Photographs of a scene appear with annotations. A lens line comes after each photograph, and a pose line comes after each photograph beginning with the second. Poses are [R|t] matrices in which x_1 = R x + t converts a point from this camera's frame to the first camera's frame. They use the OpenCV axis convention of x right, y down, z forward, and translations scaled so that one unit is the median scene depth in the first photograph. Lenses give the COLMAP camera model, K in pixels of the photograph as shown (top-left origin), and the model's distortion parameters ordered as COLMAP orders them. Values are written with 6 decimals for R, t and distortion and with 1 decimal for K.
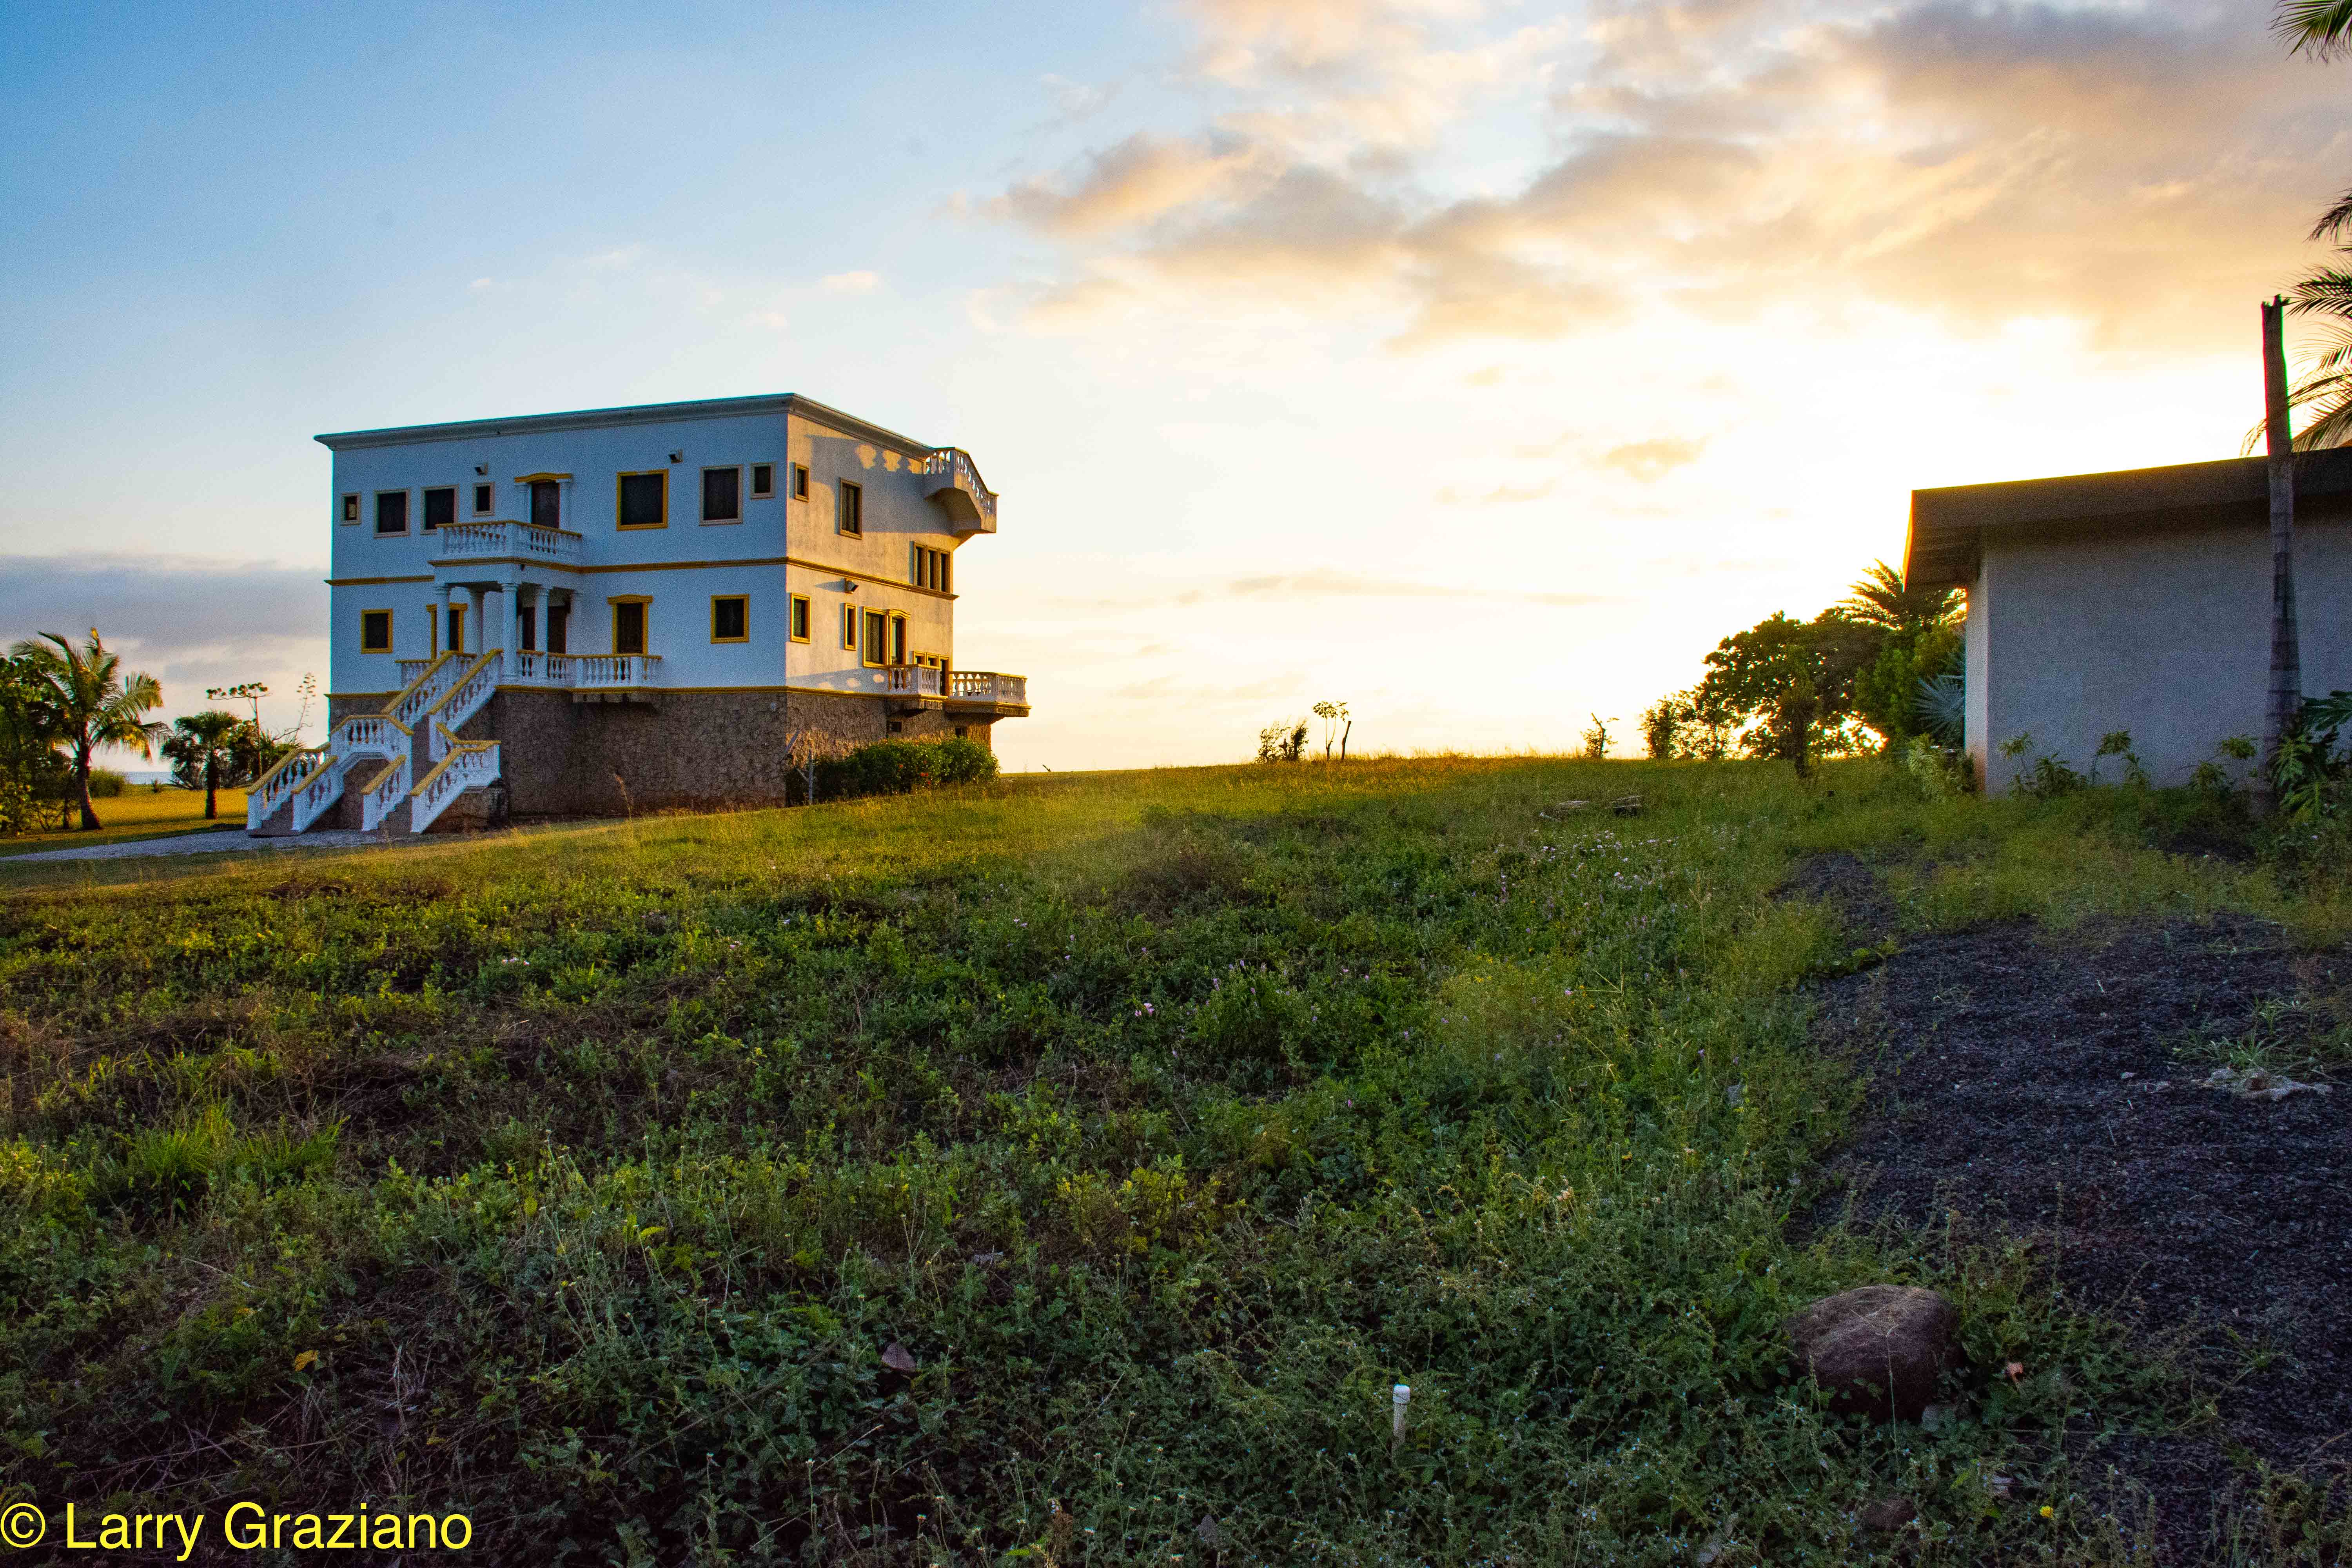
lens RADIAL K [[1843.7, 0, 1171.6], [0, 1843.7, 819.8], [0, 0, 1]] dist [-0.137392, 0.090832]
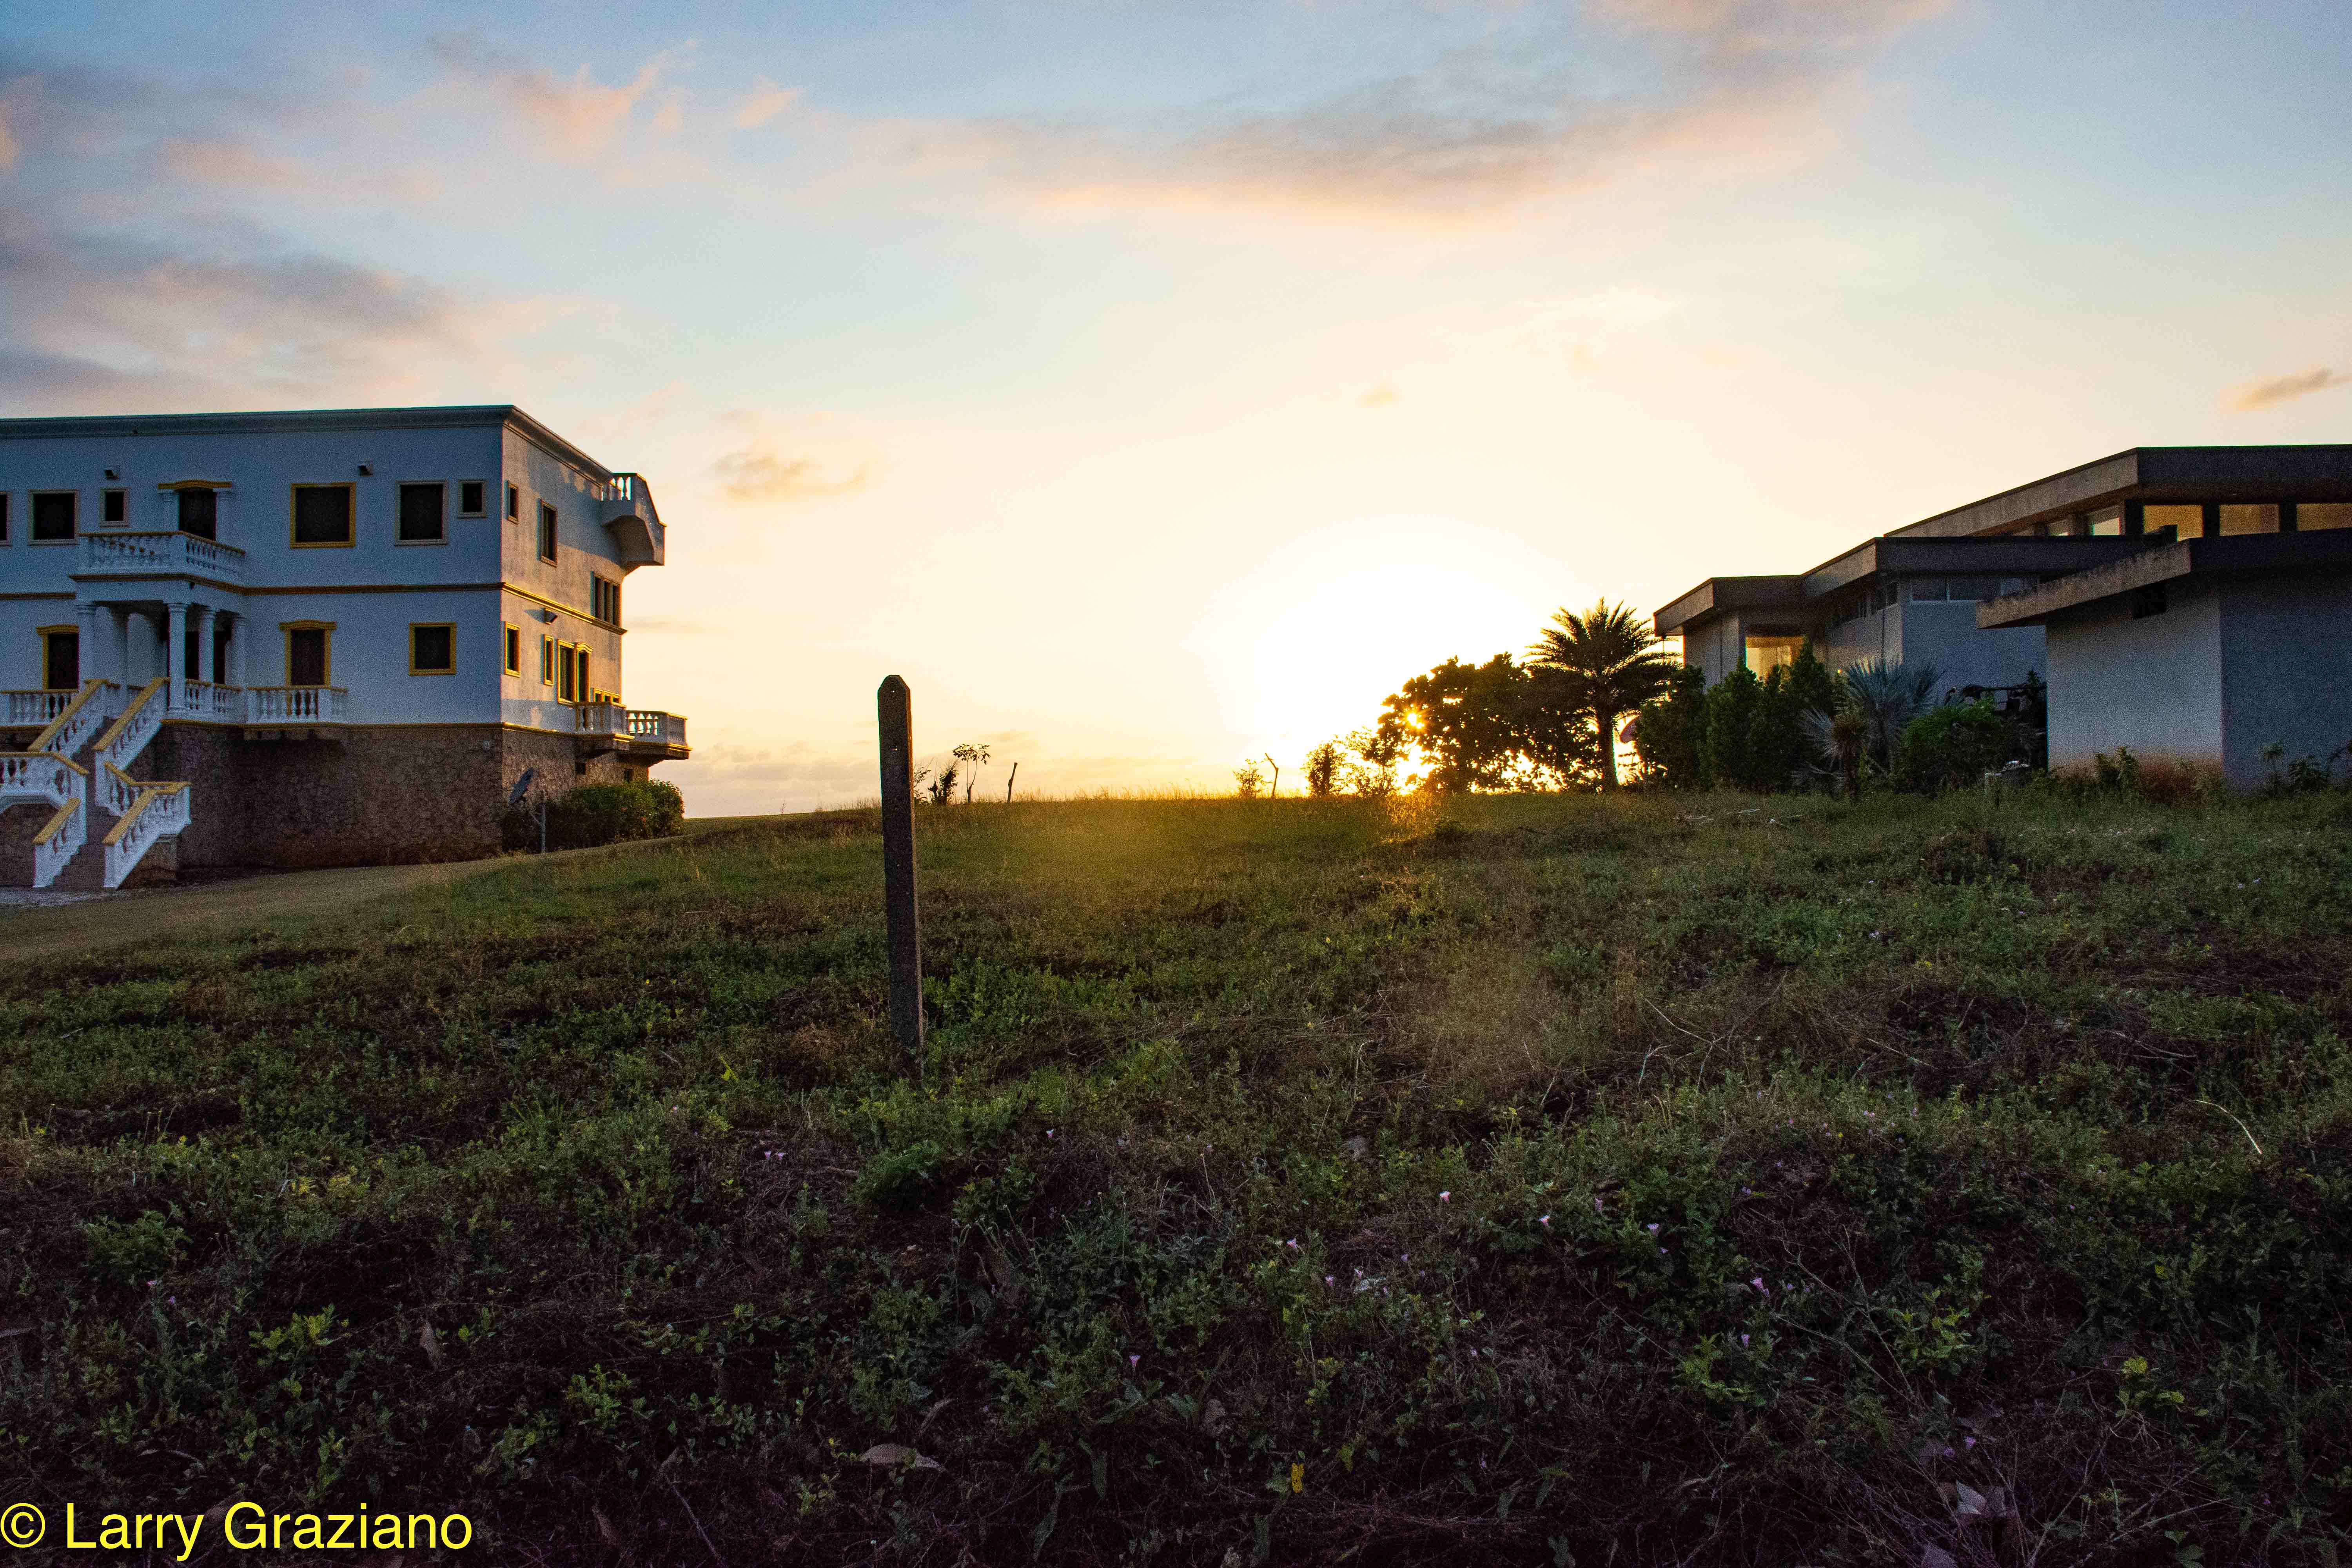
lens RADIAL K [[1843.7, 0, 1171.6], [0, 1843.7, 819.8], [0, 0, 1]] dist [-0.137392, 0.090832]
pose [[0.946541, -0.012072, 0.322359, -0.168042], [0.021483, 0.999440, -0.025653, 0.005651], [-0.321869, 0.031207, 0.946270, 0.030313]]
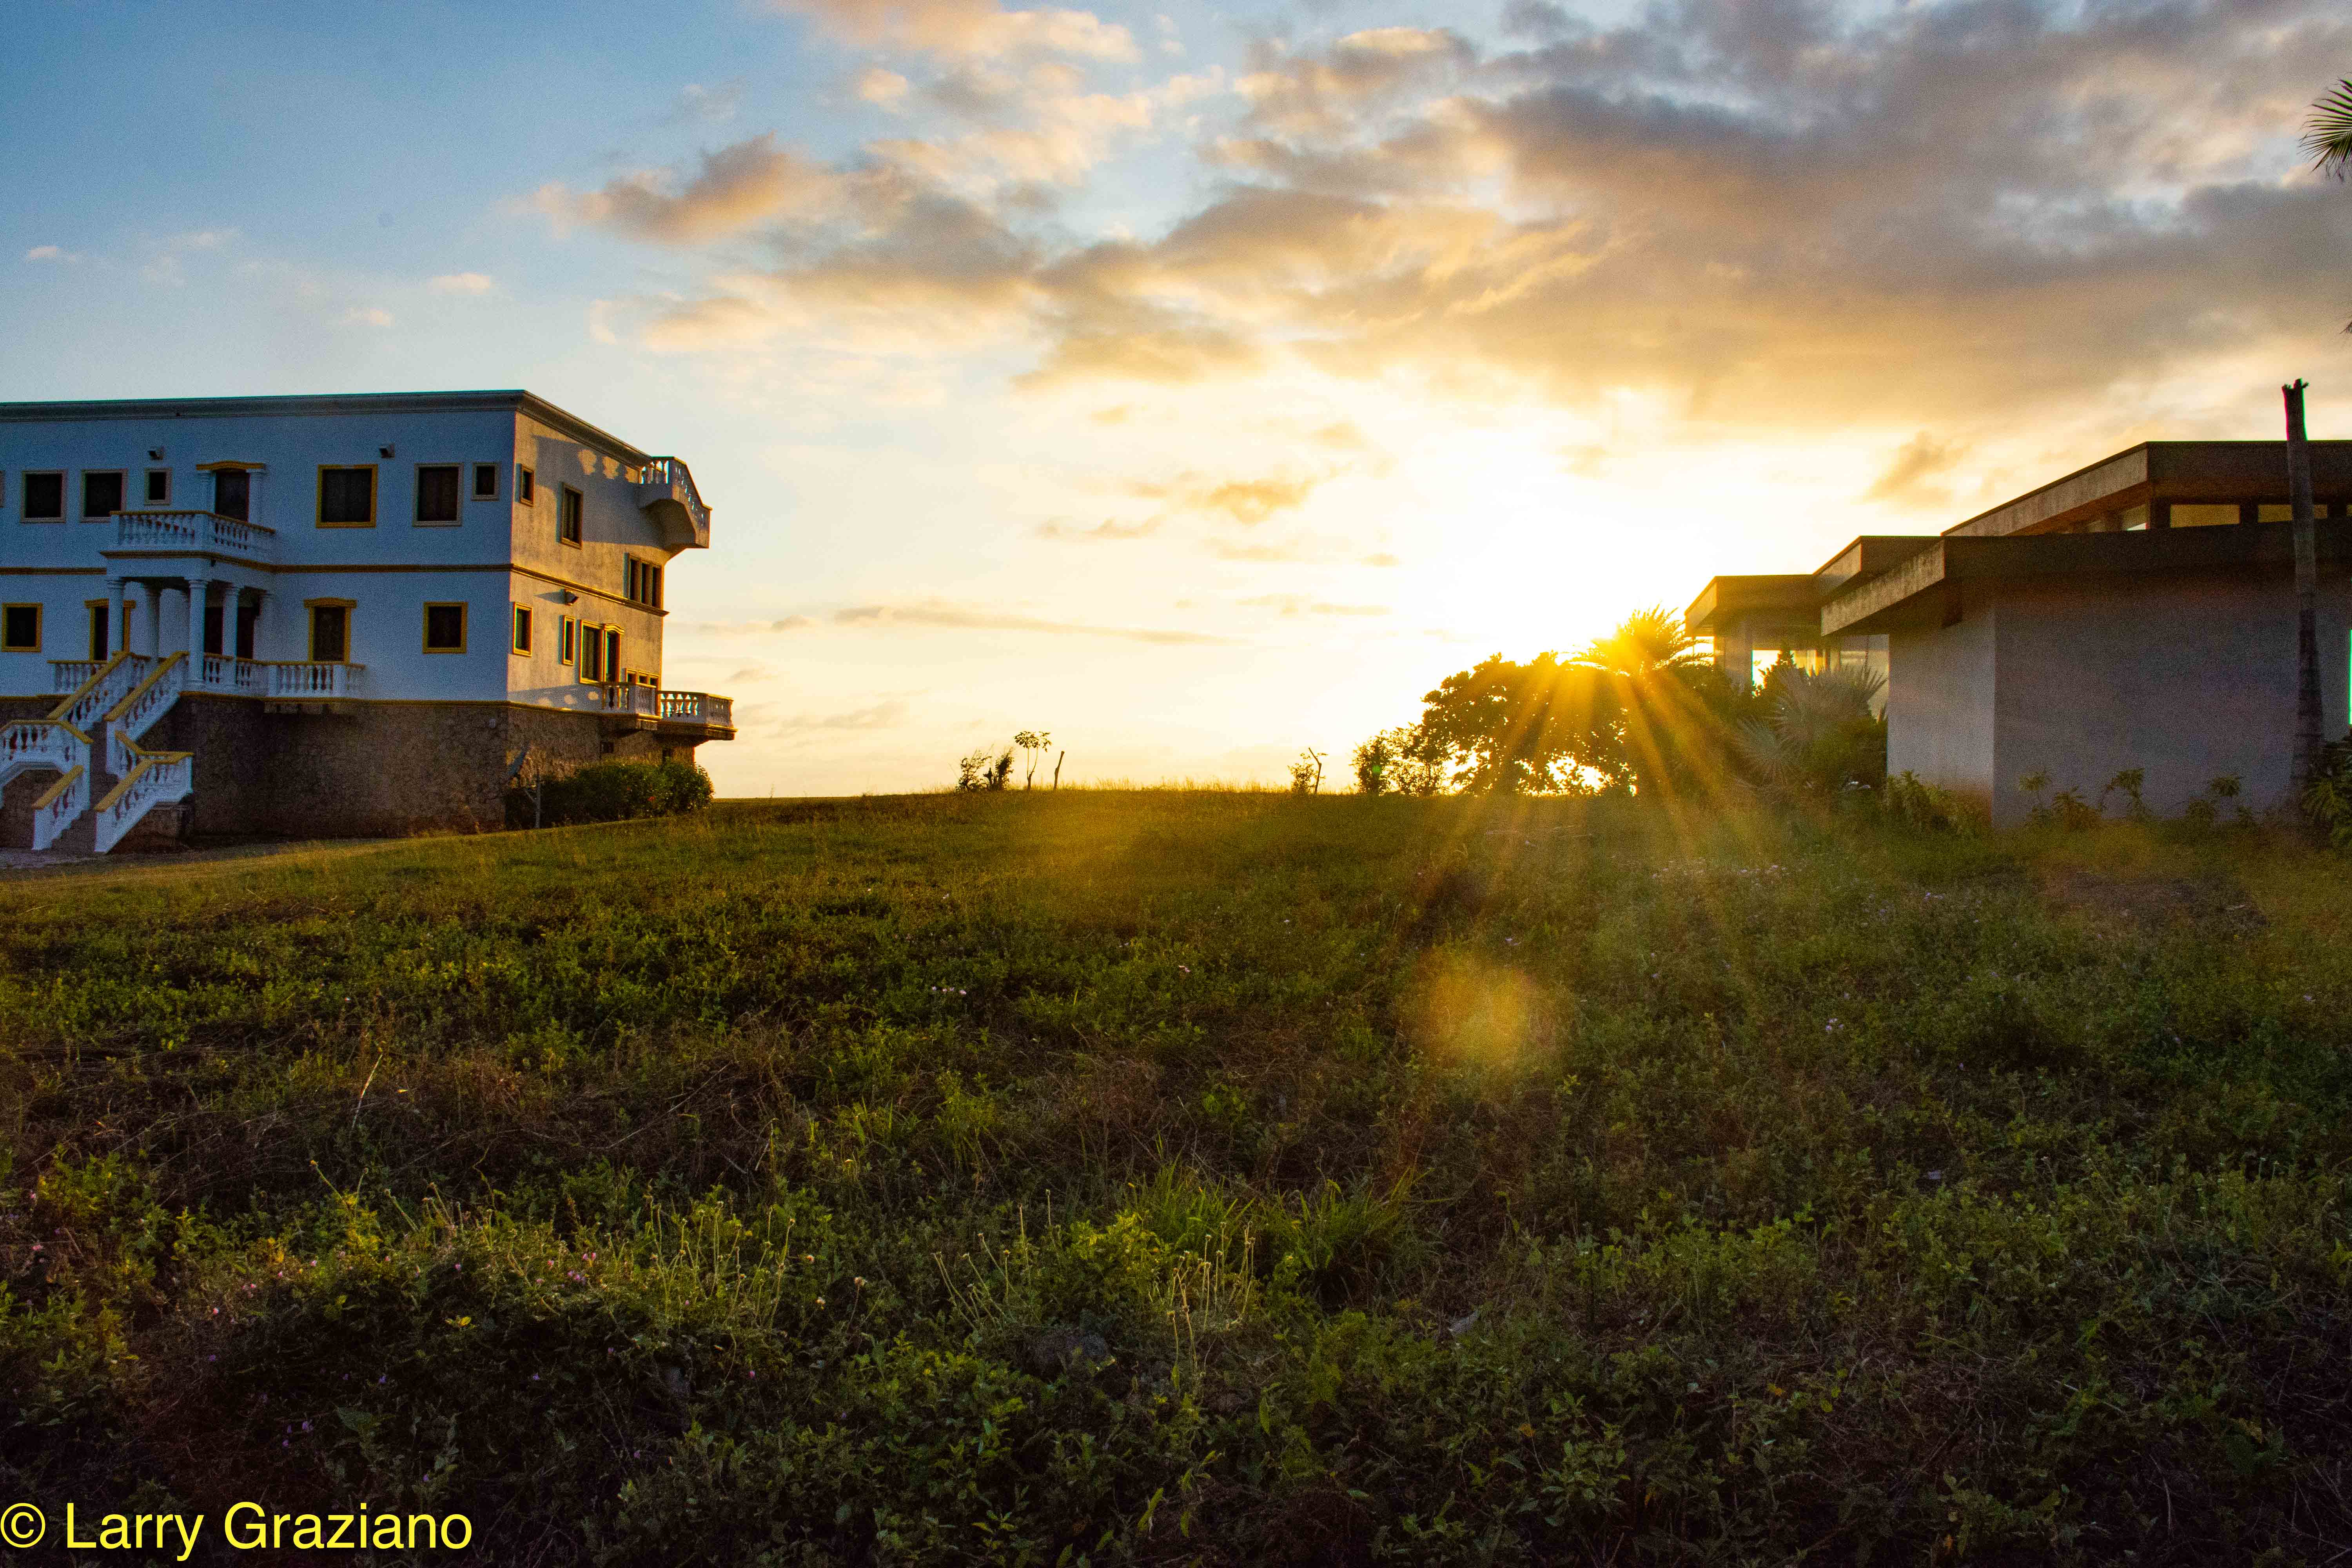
lens RADIAL K [[1843.7, 0, 1171.6], [0, 1843.7, 819.8], [0, 0, 1]] dist [-0.137392, 0.090832]
pose [[0.975468, 0.013043, 0.219754, -0.073928], [-0.009069, 0.999777, -0.019085, 0.002283], [-0.219954, 0.016624, 0.975369, 0.018321]]
